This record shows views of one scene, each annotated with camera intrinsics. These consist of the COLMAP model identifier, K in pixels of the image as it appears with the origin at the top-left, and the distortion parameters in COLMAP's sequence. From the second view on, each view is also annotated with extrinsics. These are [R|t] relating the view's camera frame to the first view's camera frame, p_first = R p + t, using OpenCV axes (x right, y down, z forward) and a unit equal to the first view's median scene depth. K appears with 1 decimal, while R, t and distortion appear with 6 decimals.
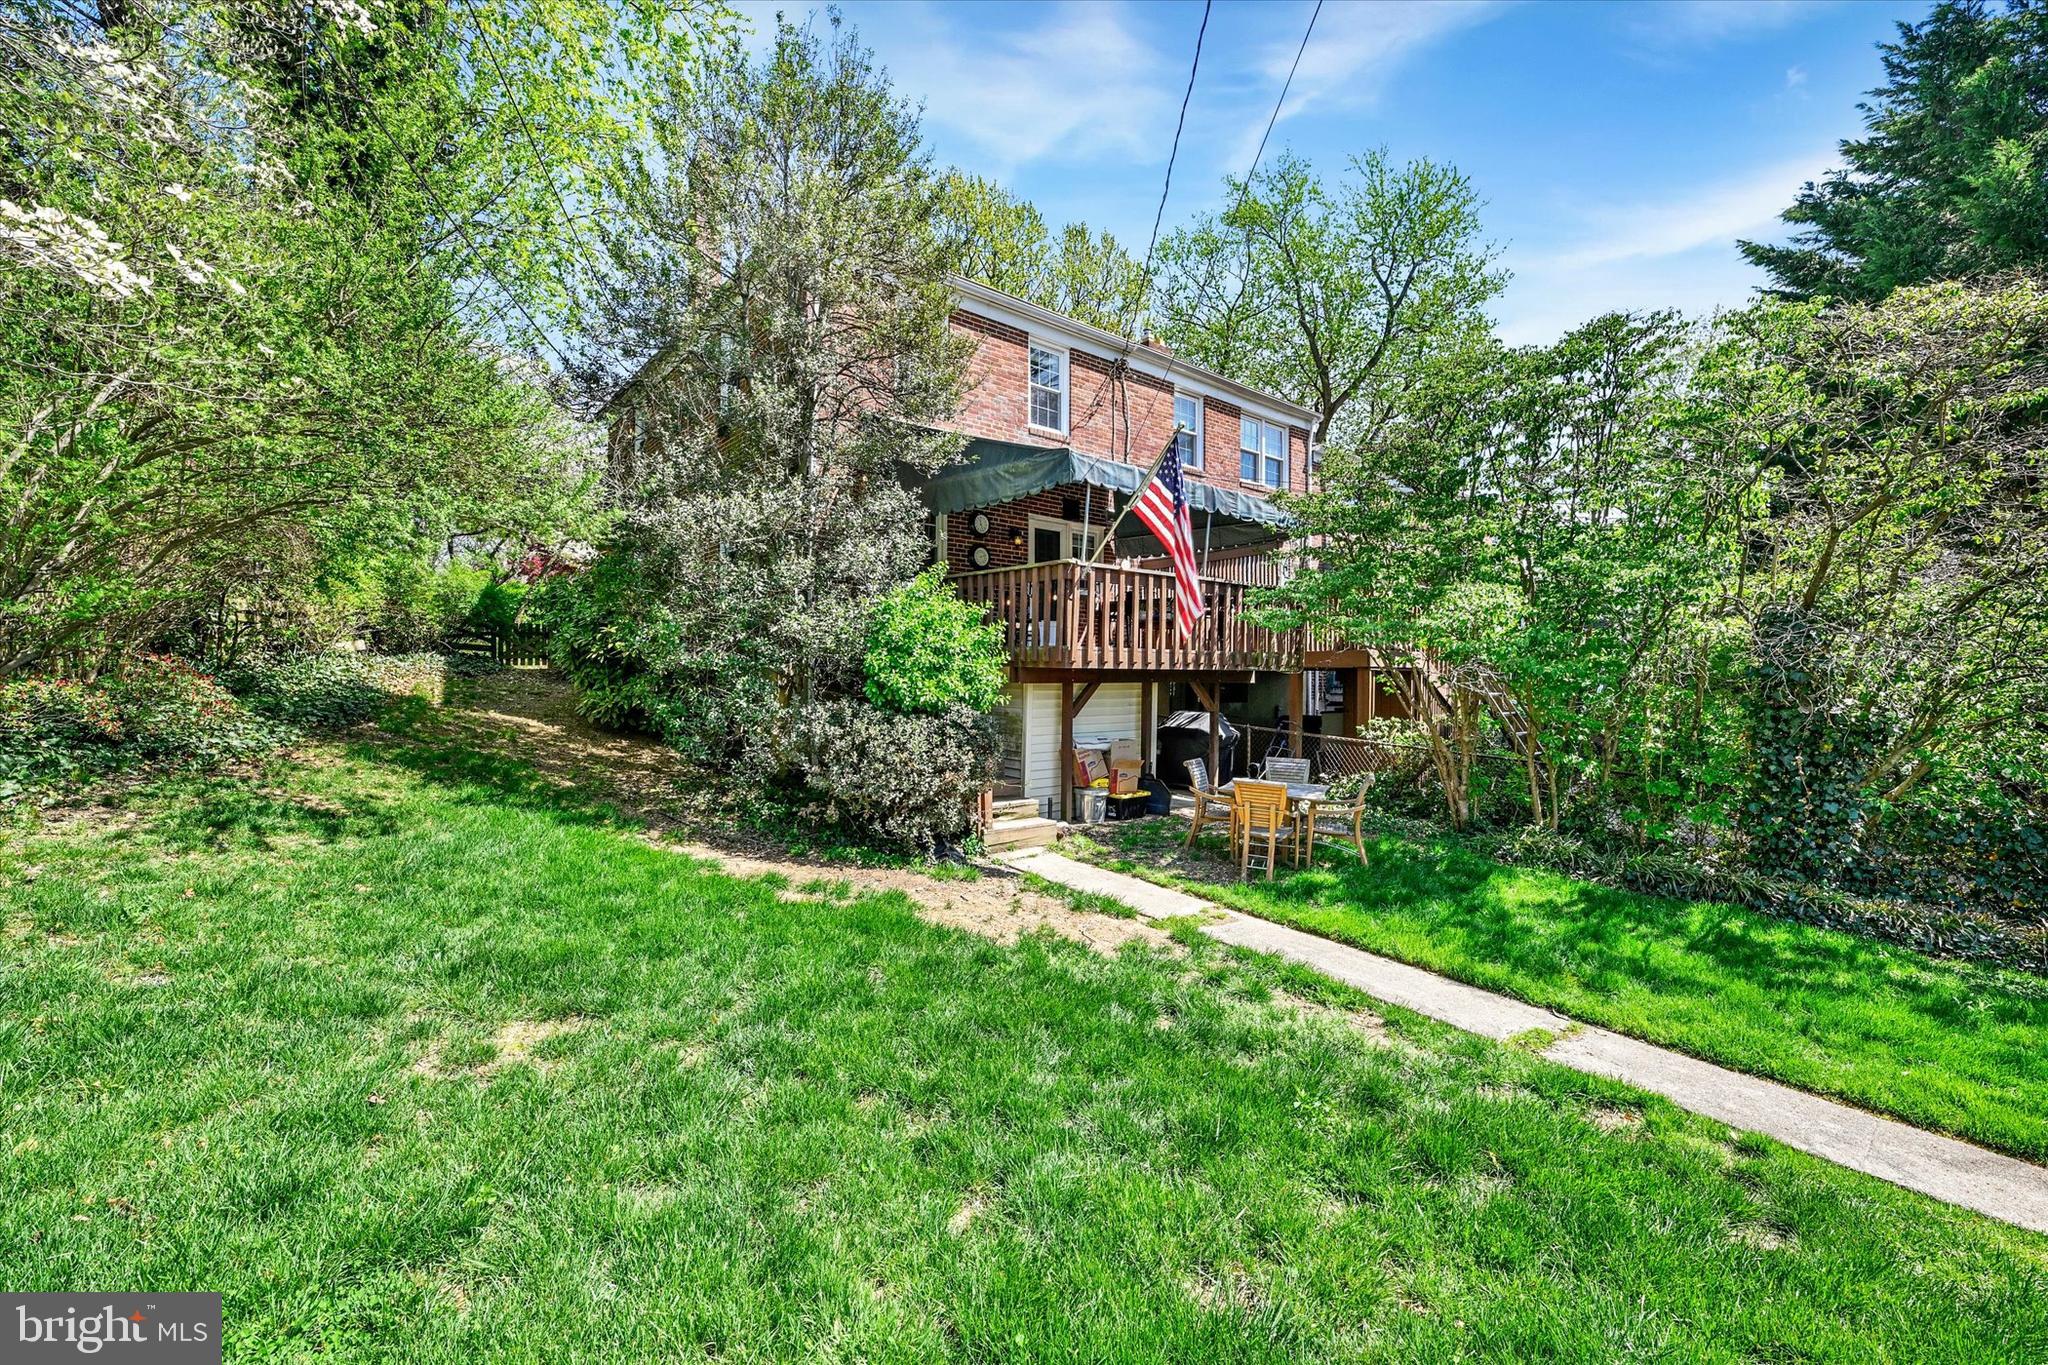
lens RADIAL K [[837.5, 0, 1024.0], [0, 837.5, 682.5], [0, 0, 1]] dist [-0.002465, -0.000105]
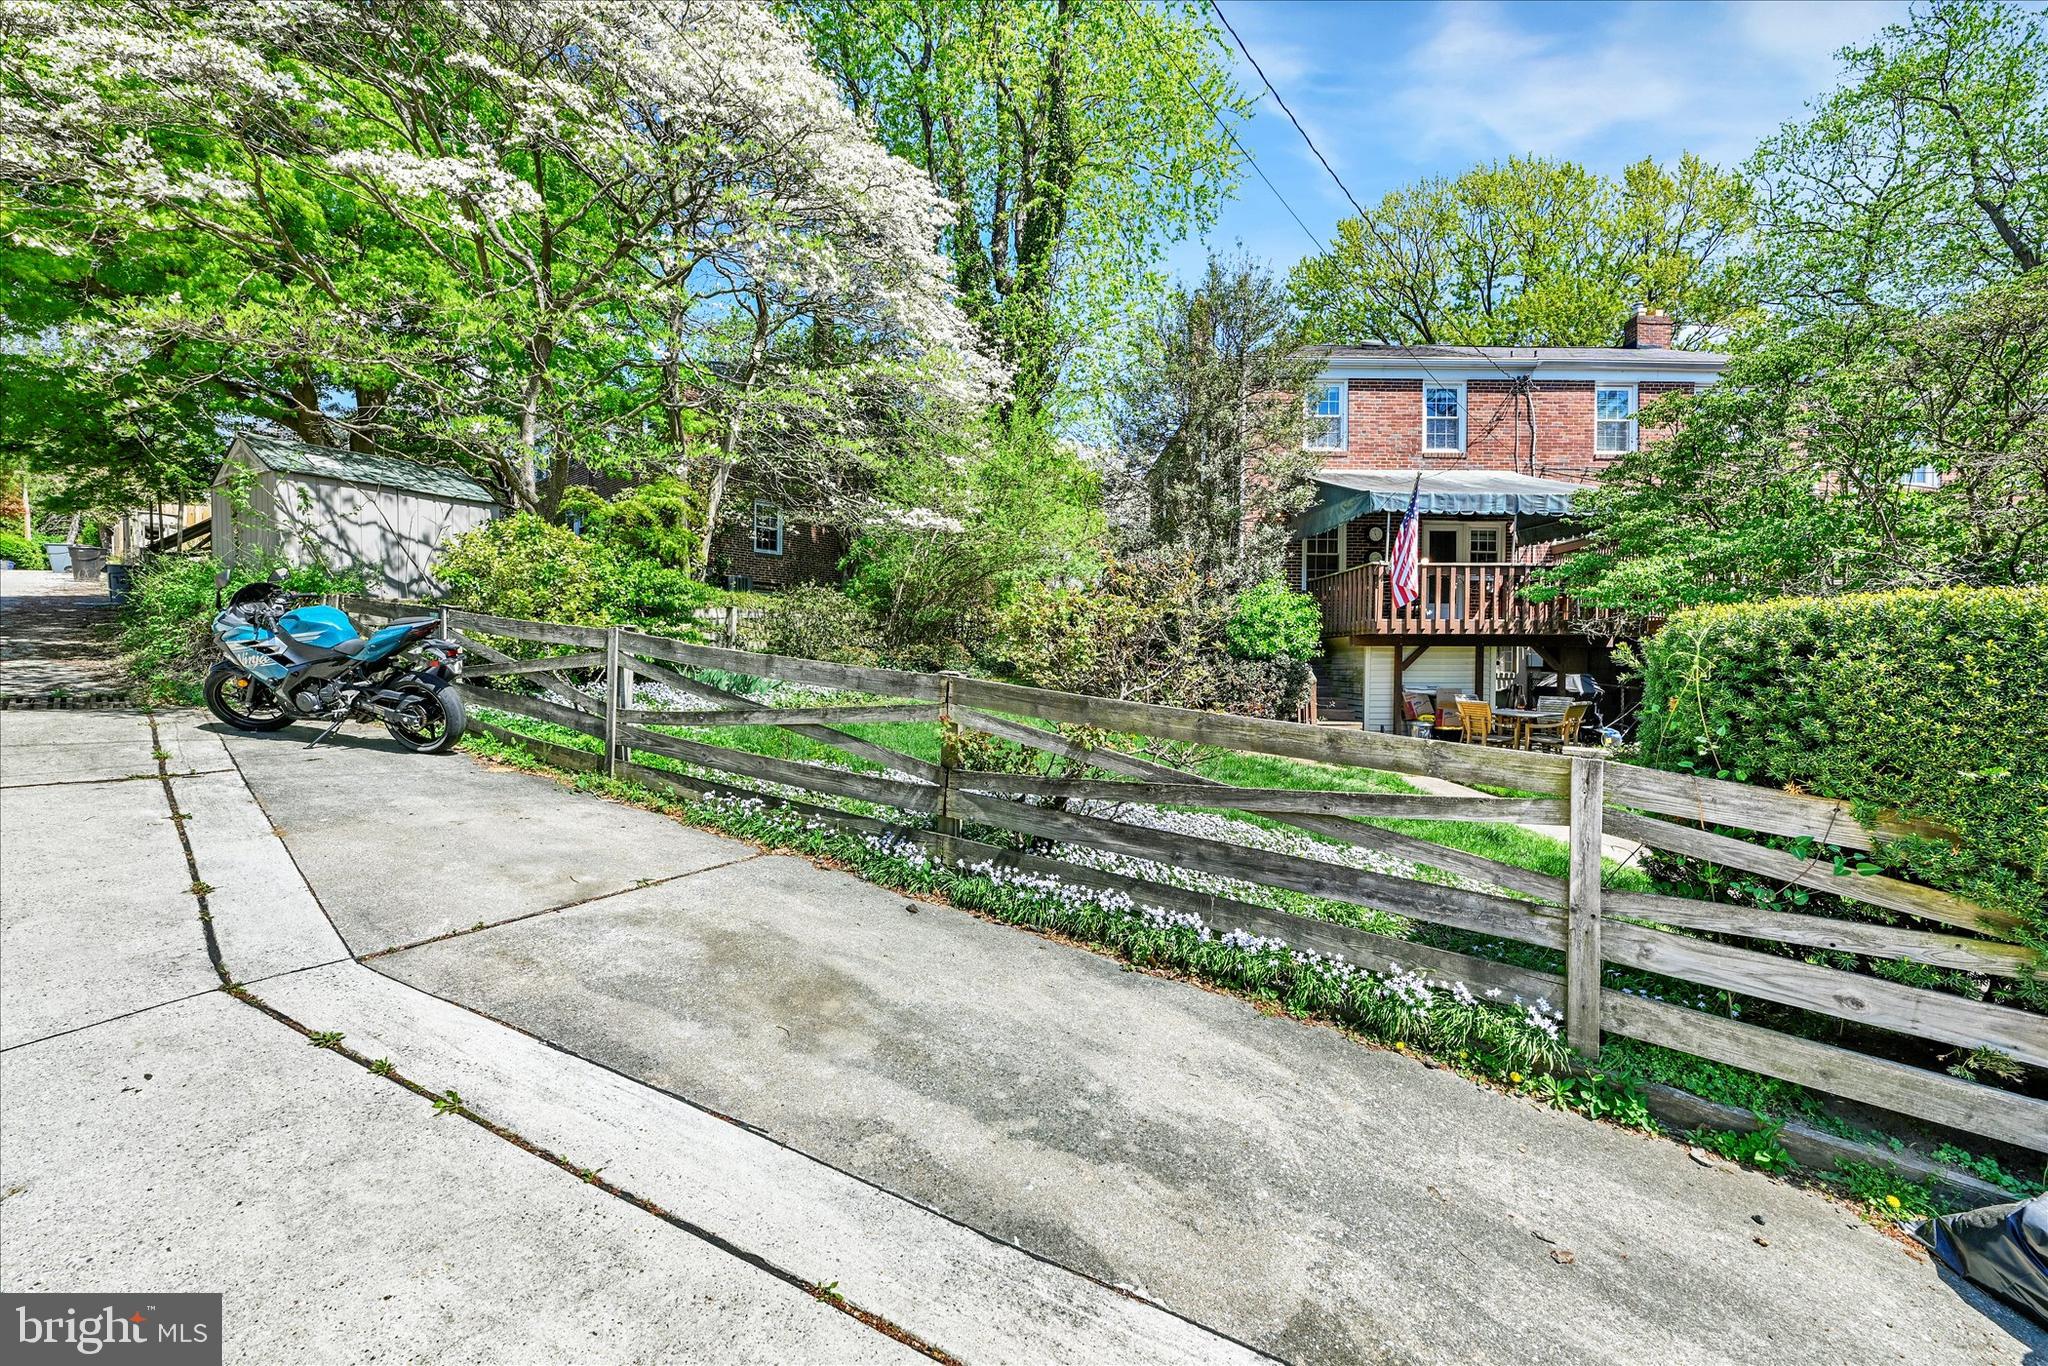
lens RADIAL K [[837.5, 0, 1024.0], [0, 837.5, 683.0], [0, 0, 1]] dist [-0.002465, -0.000105]
pose [[0.780939, 0.004034, -0.624595, 0.463866], [-0.003168, 0.999992, 0.002498, 0.065103], [0.624600, 0.000027, 0.780945, -0.536408]]
